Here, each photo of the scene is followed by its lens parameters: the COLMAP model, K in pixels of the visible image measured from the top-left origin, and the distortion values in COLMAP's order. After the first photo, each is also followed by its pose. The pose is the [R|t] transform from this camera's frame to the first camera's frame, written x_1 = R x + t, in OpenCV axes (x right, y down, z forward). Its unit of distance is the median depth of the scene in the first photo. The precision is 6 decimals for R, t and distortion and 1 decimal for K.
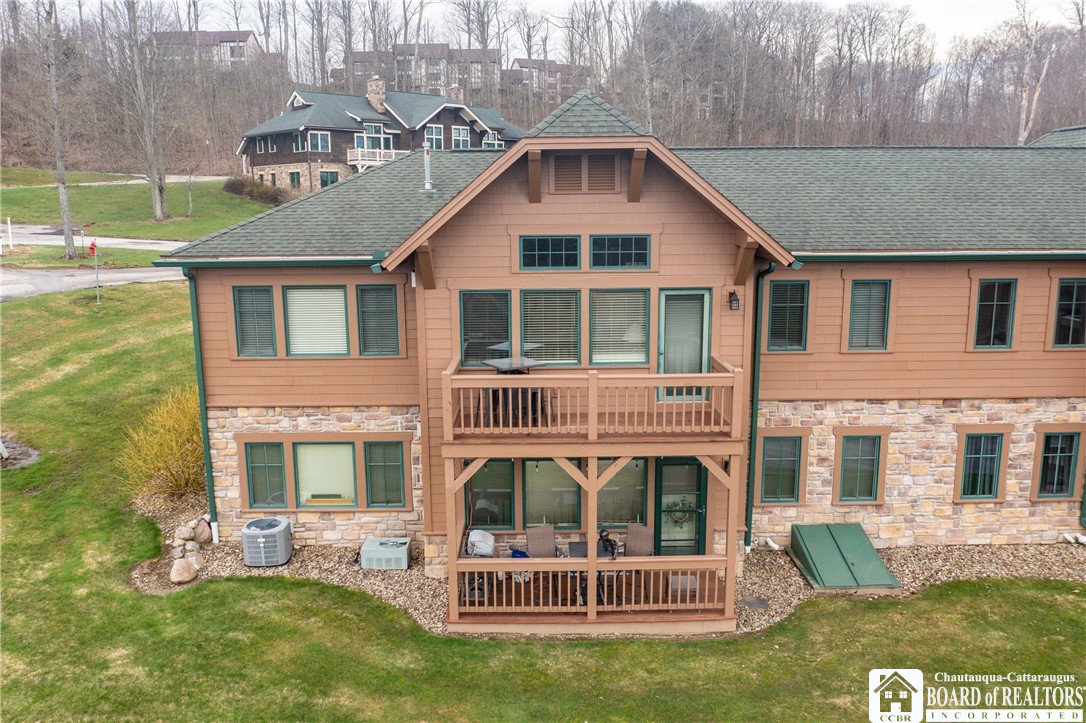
lens RADIAL K [[830.0, 0, 543.0], [0, 830.0, 361.5], [0, 0, 1]] dist [-0.032180, 0.001019]
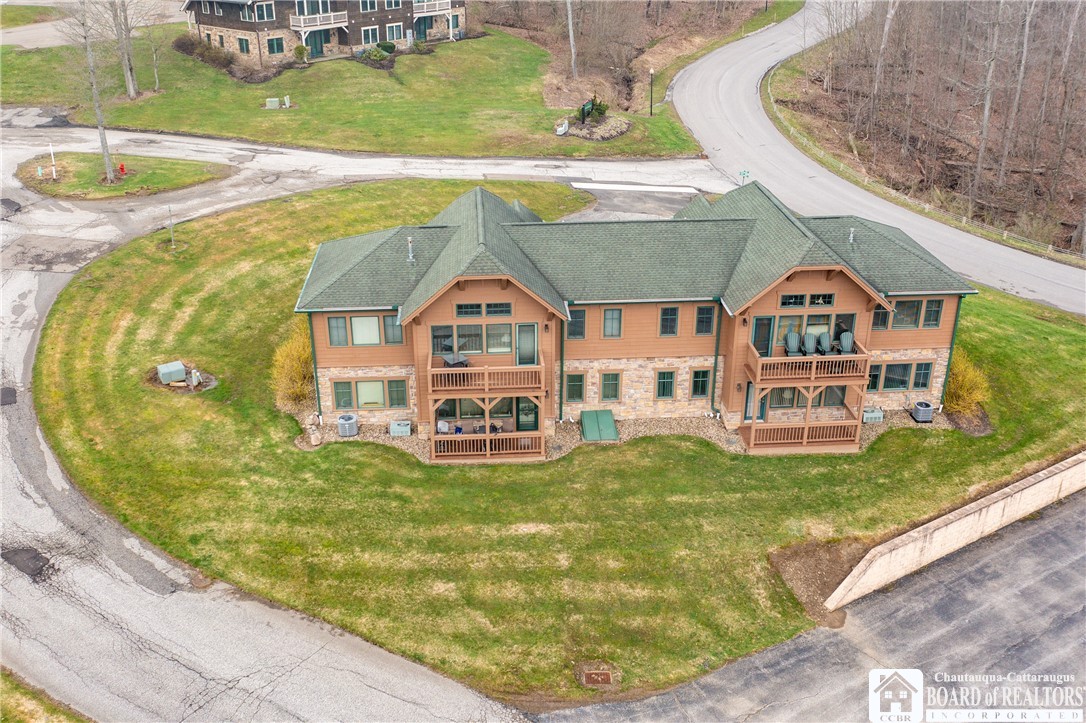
lens RADIAL K [[962.9, 0, 526.3], [0, 962.9, 330.0], [0, 0, 1]] dist [-0.033325, 0.001597]
pose [[0.998751, -0.016465, 0.047164, 0.038405], [0.005230, 0.973397, 0.229065, -0.658929], [-0.049681, -0.228533, 0.972268, -1.584375]]
